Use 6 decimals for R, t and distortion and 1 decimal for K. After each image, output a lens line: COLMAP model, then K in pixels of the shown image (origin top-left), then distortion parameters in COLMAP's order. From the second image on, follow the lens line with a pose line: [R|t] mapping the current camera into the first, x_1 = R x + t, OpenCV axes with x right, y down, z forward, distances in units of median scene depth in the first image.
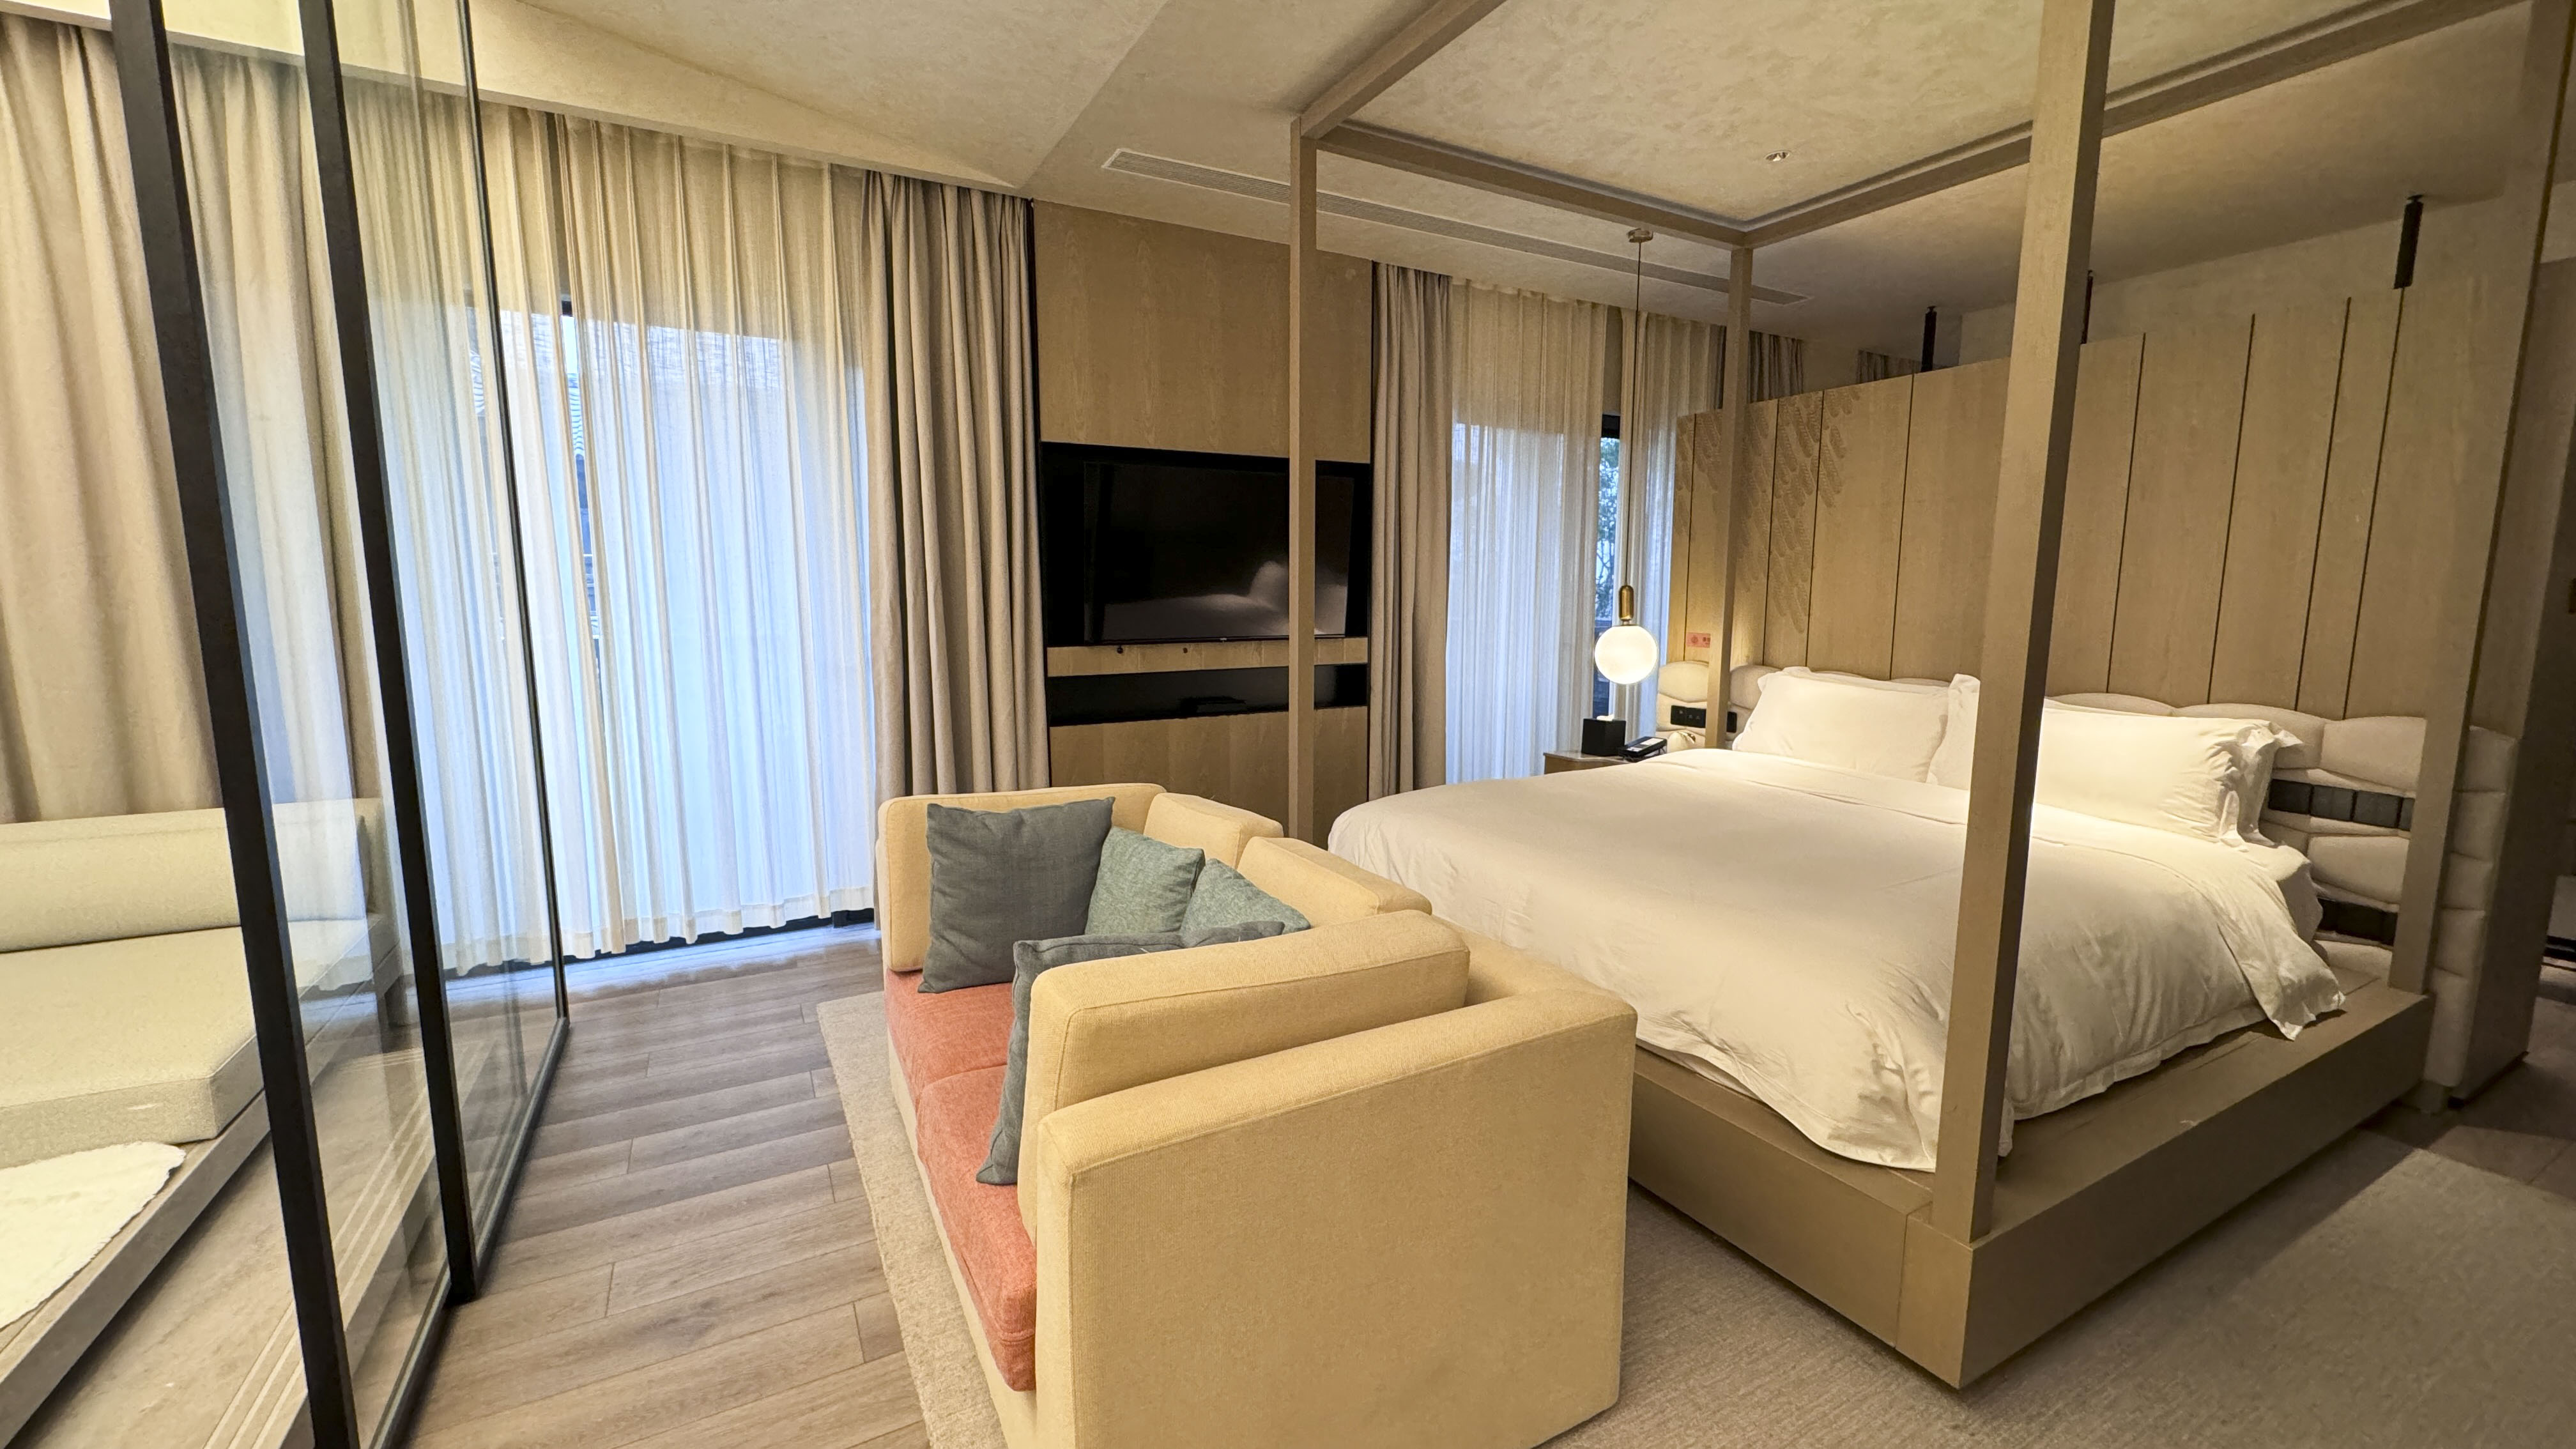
lens RADIAL K [[1010.9, 0, 1273.7], [0, 1010.9, 726.4], [0, 0, 1]] dist [-0.013754, -0.000016]
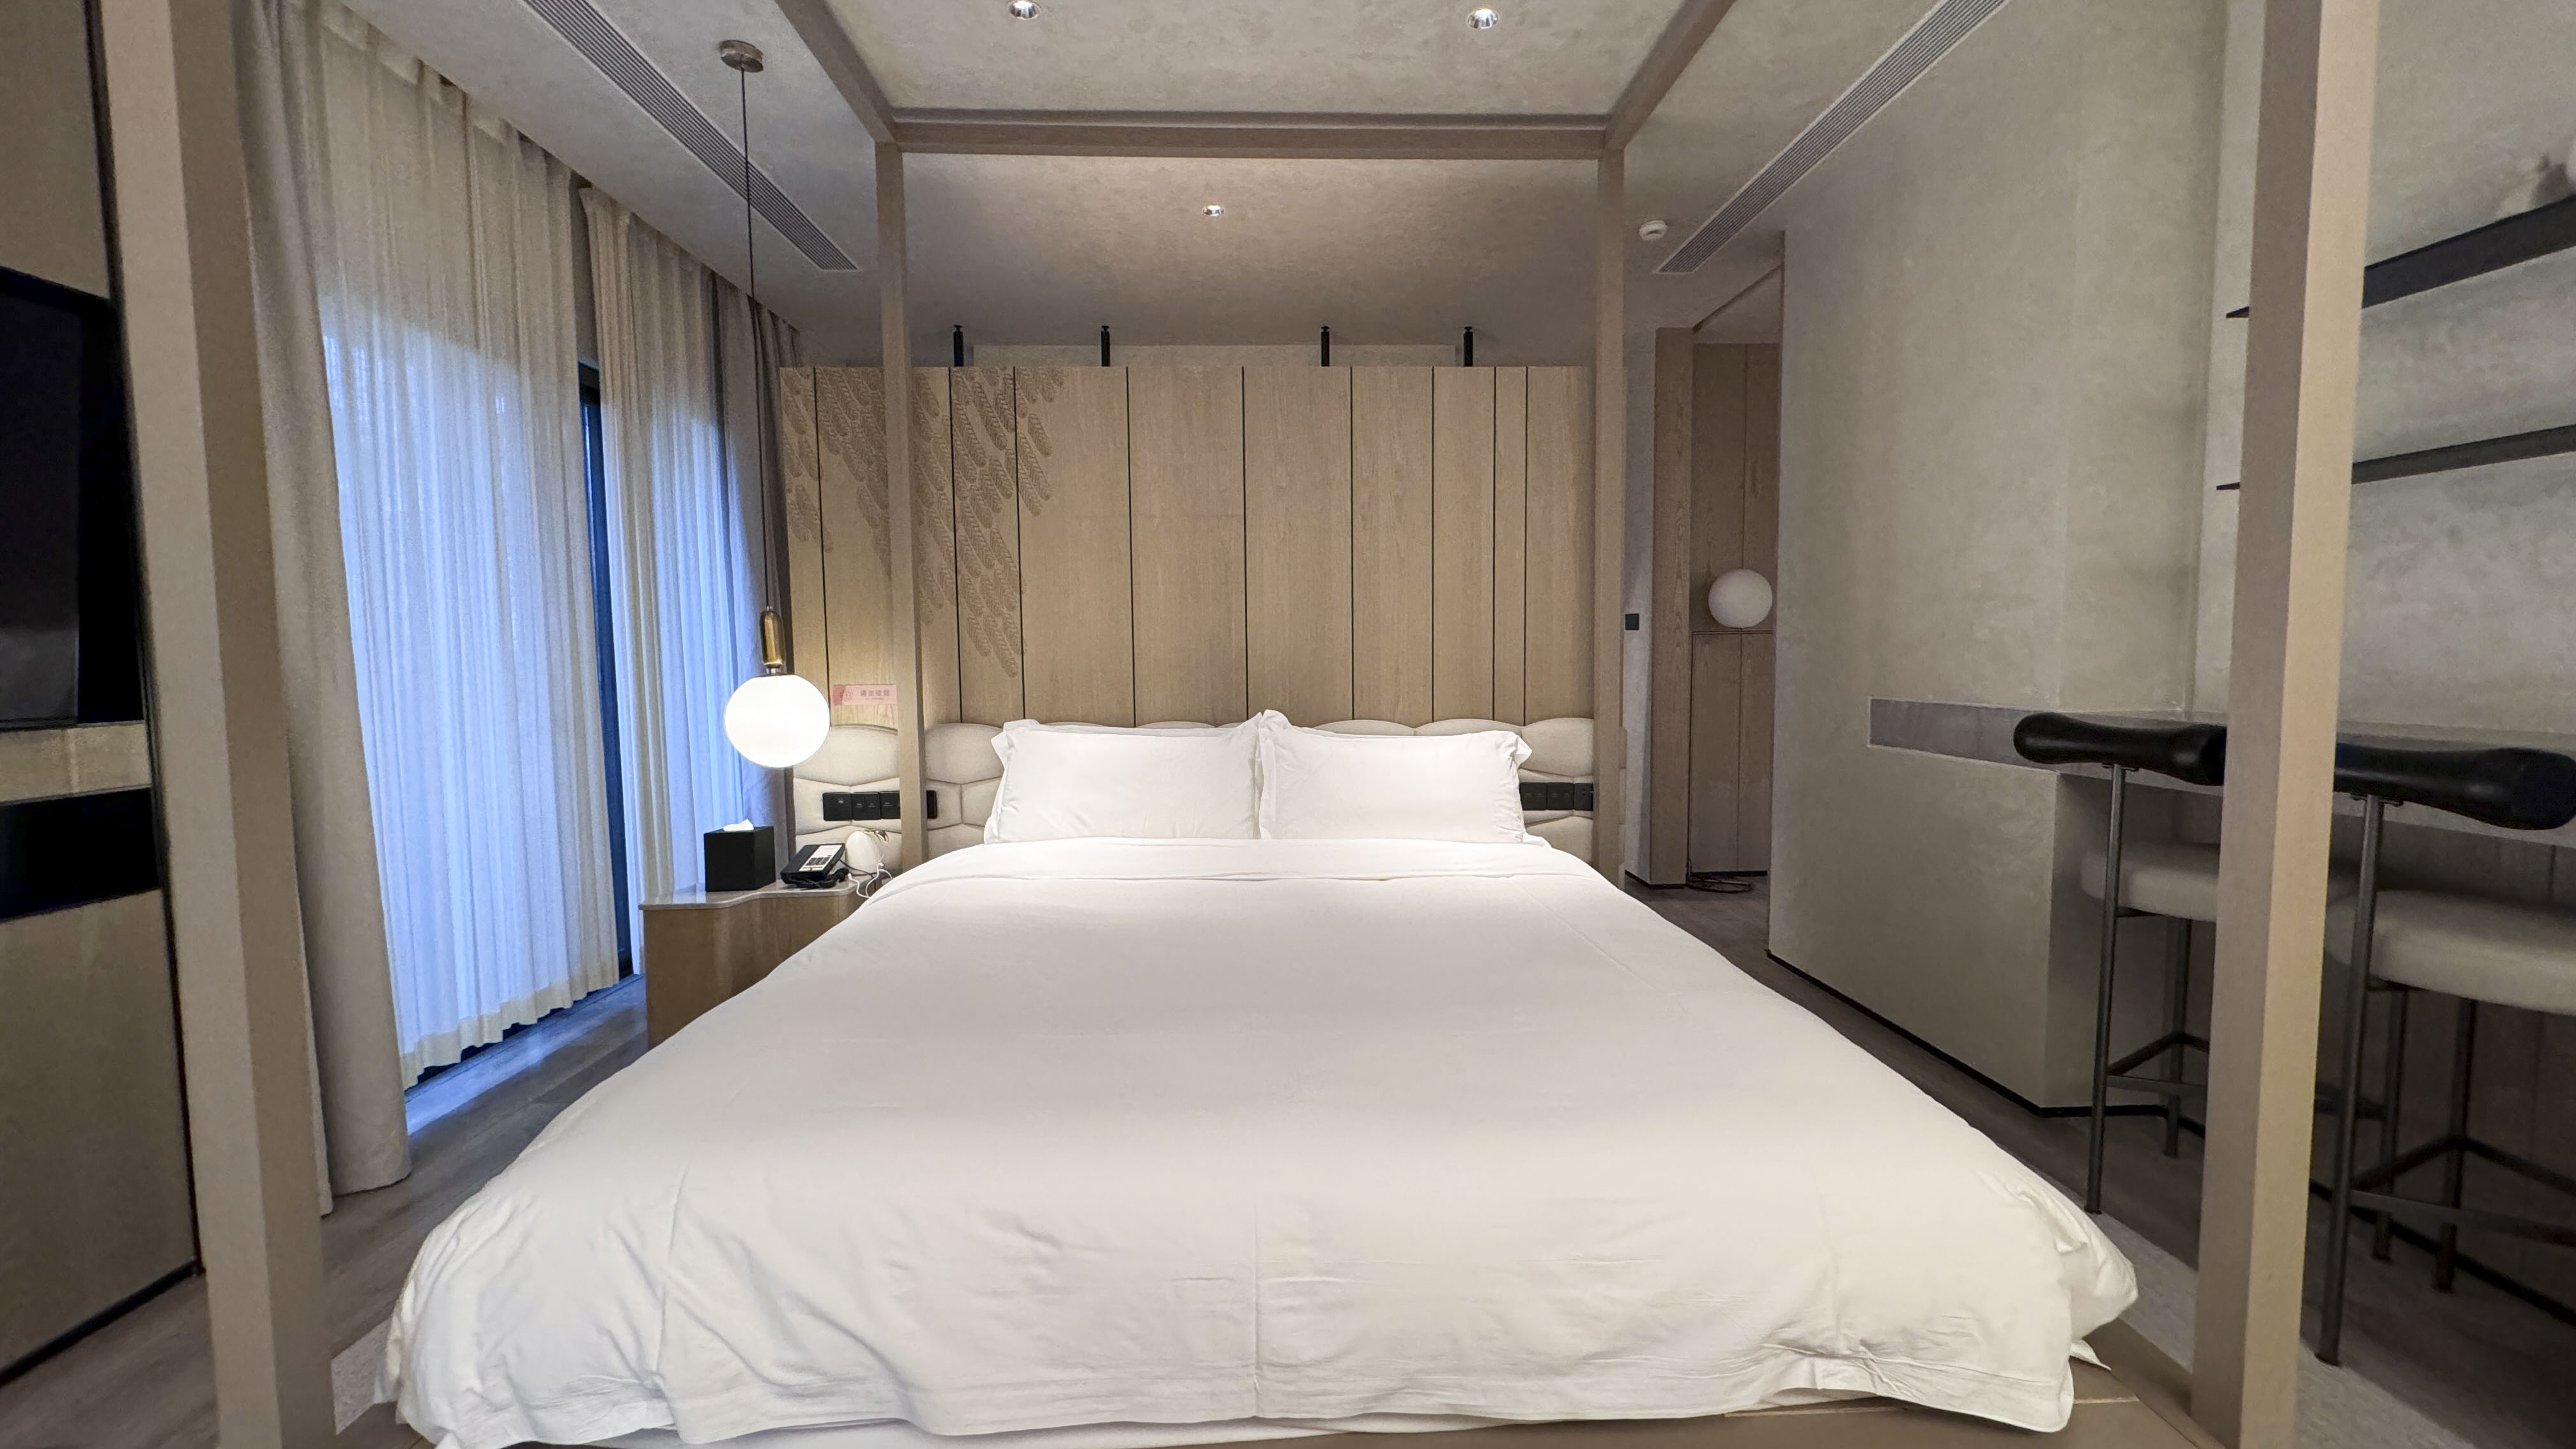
lens RADIAL K [[1010.9, 0, 1273.7], [0, 1010.9, 726.4], [0, 0, 1]] dist [-0.013754, -0.000016]
pose [[0.438680, -0.063917, 0.896367, -0.082645], [0.129809, 0.991513, 0.007174, -0.034572], [-0.889218, 0.113210, 0.443254, 0.483466]]
